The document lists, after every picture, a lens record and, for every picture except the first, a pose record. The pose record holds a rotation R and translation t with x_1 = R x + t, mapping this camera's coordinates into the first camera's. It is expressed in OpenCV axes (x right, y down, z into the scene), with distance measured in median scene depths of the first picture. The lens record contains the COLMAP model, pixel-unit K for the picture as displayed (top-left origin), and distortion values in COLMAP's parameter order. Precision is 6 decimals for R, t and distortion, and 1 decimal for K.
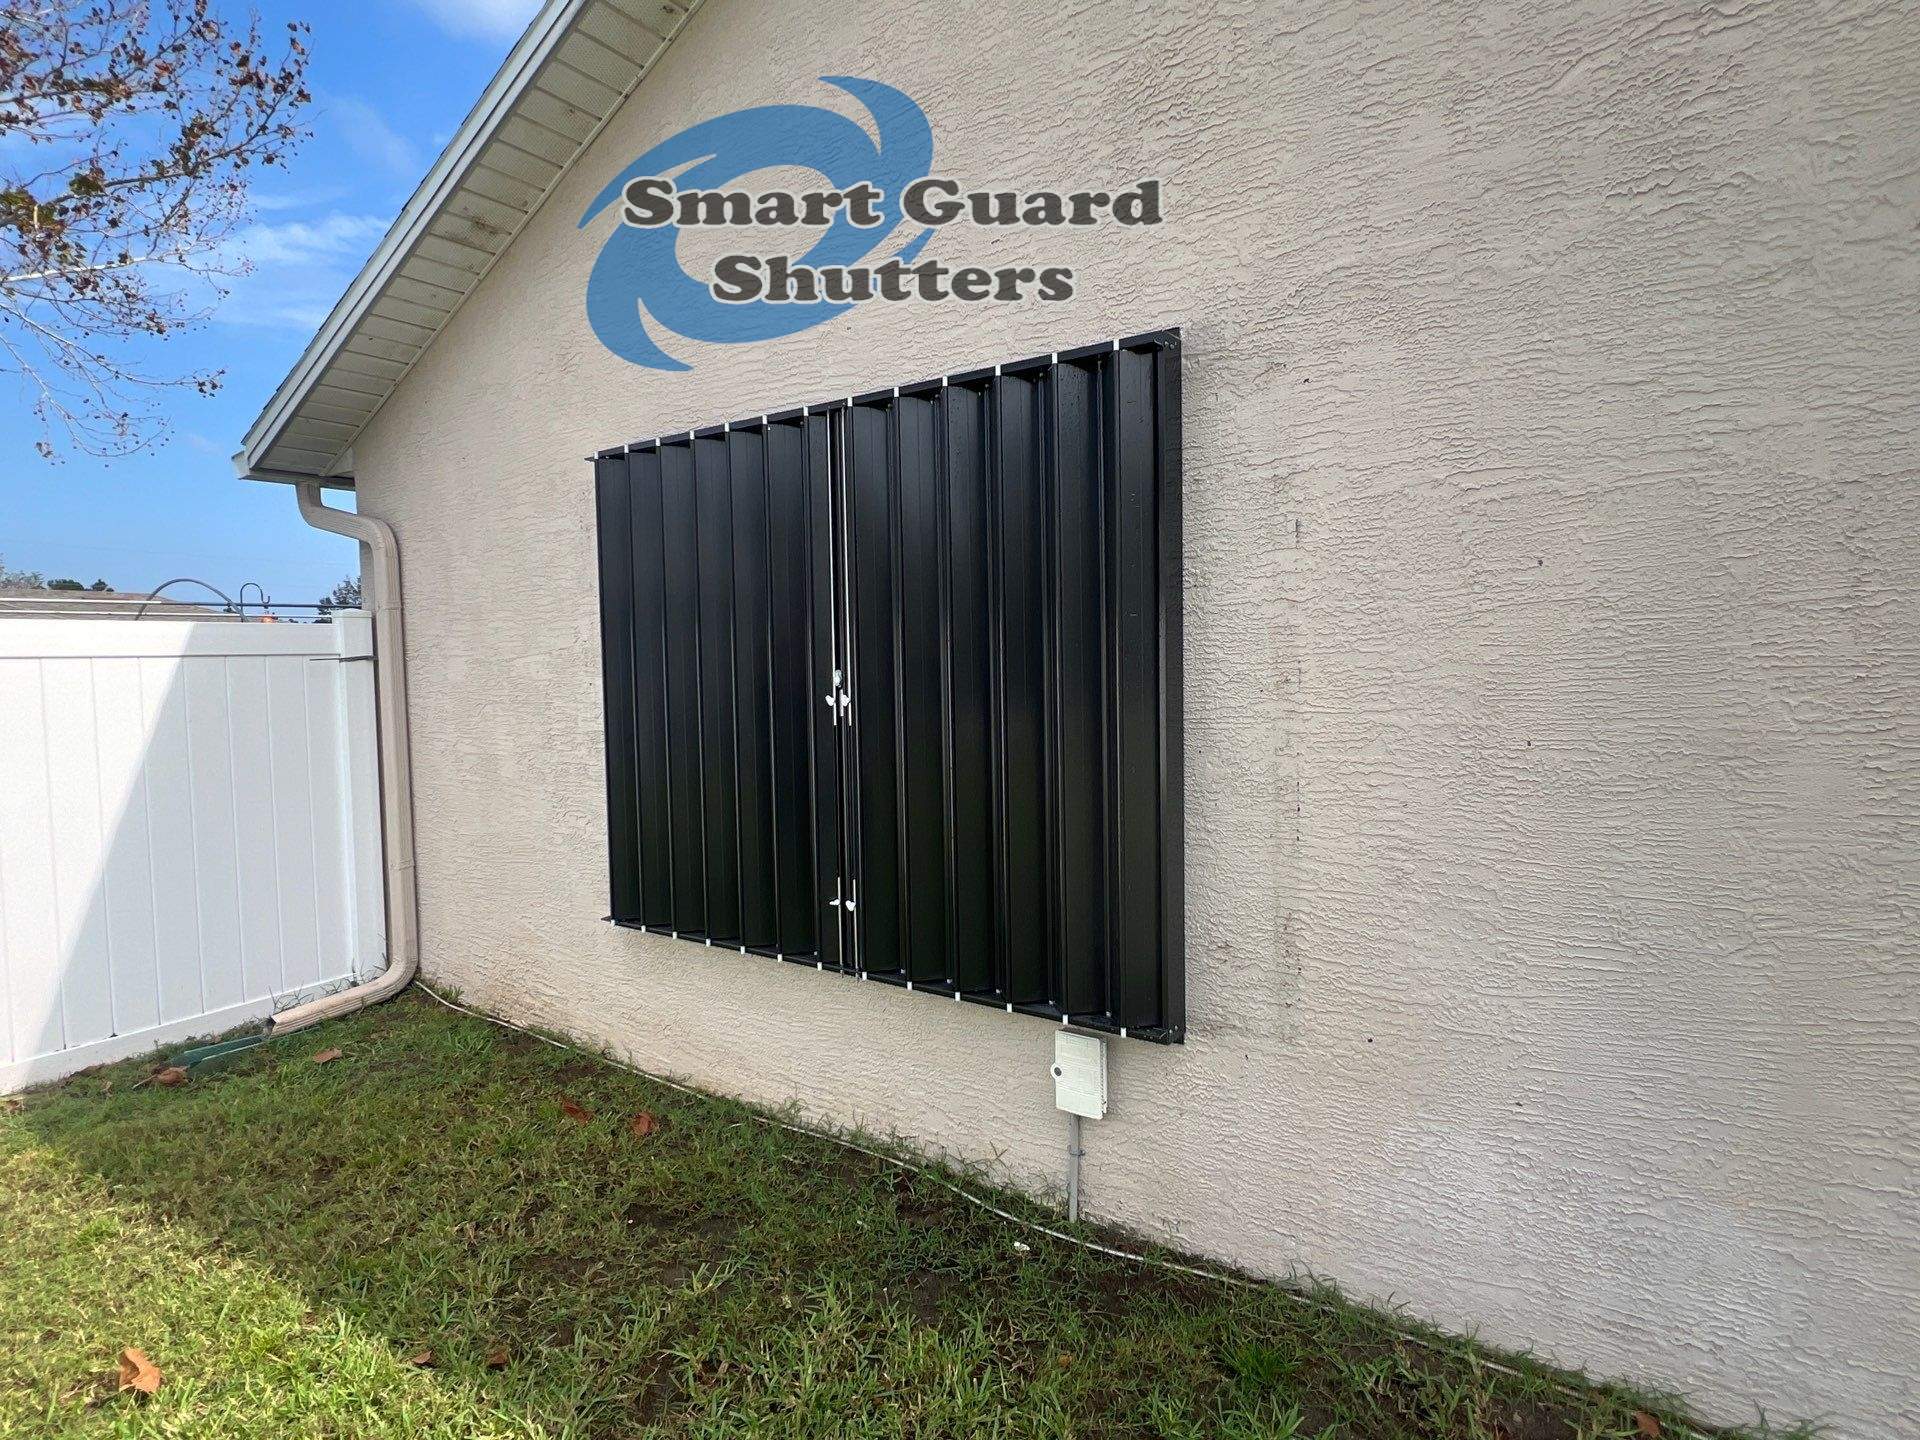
lens RADIAL K [[1051.7, 0, 960.0], [0, 1051.7, 720.0], [0, 0, 1]] dist [-0.000589, 0.001054]
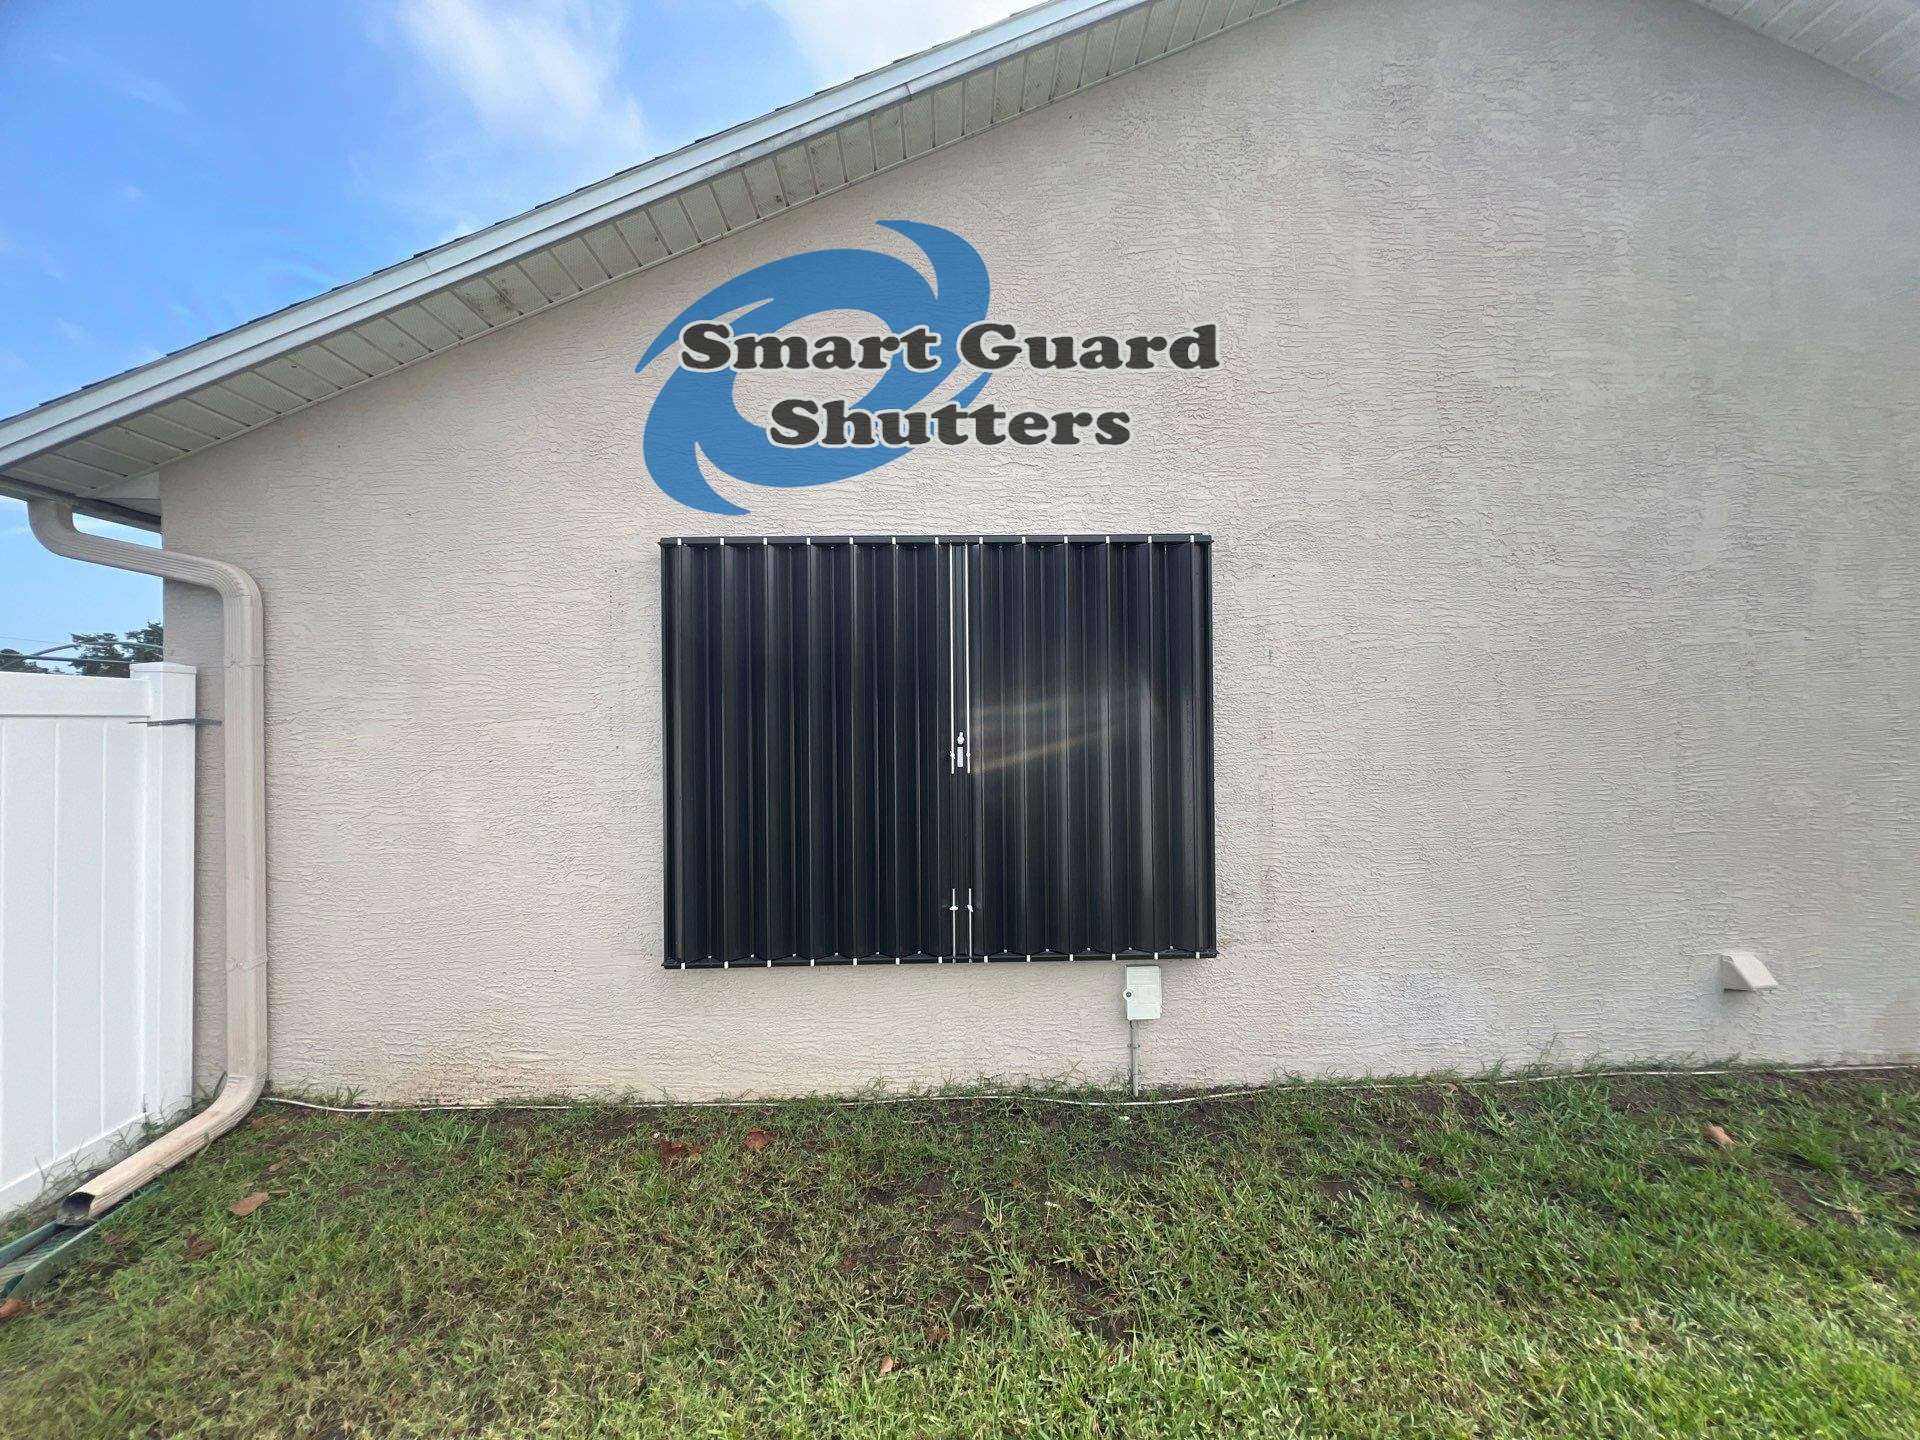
lens RADIAL K [[767.1, 0, 960.0], [0, 767.1, 720.0], [0, 0, 1]] dist [-0.000999, 0.000526]
pose [[0.791890, 0.011223, 0.610561, -0.785743], [0.032917, 0.997593, -0.061030, -0.003900], [-0.609776, 0.068427, 0.789614, 0.241954]]
